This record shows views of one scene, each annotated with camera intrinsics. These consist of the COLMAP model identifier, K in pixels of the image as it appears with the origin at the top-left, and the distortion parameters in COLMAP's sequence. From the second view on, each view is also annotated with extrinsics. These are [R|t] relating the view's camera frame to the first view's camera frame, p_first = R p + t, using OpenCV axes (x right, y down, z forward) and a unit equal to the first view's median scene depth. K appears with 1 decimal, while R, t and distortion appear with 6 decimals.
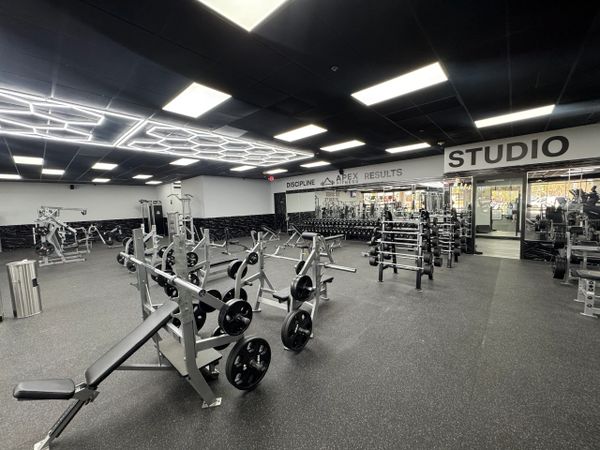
lens RADIAL K [[239.8, 0, 299.8], [0, 239.8, 223.5], [0, 0, 1]] dist [-0.000664, -0.000343]
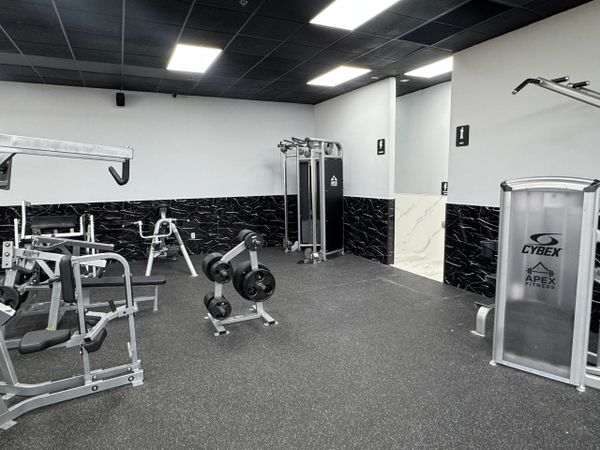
lens RADIAL K [[376.1, 0, 295.7], [0, 376.1, 225.6], [0, 0, 1]] dist [0.008124, -0.000513]
pose [[0.916806, 0.068055, -0.393490, -0.536999], [-0.045737, 0.996782, 0.065833, -0.021820], [0.396704, -0.042359, 0.916969, 0.644429]]
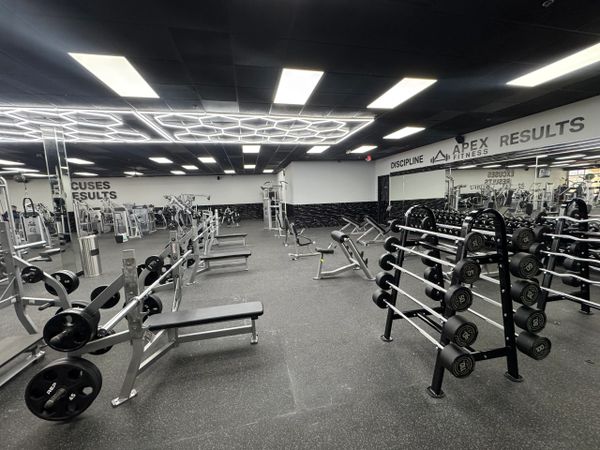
lens RADIAL K [[239.8, 0, 302.0], [0, 239.8, 219.7], [0, 0, 1]] dist [-0.000664, -0.000343]
pose [[0.811898, 0.063175, -0.580372, 0.208953], [-0.036553, 0.997678, 0.057465, -0.018844], [0.582654, -0.025442, 0.812322, 0.208938]]
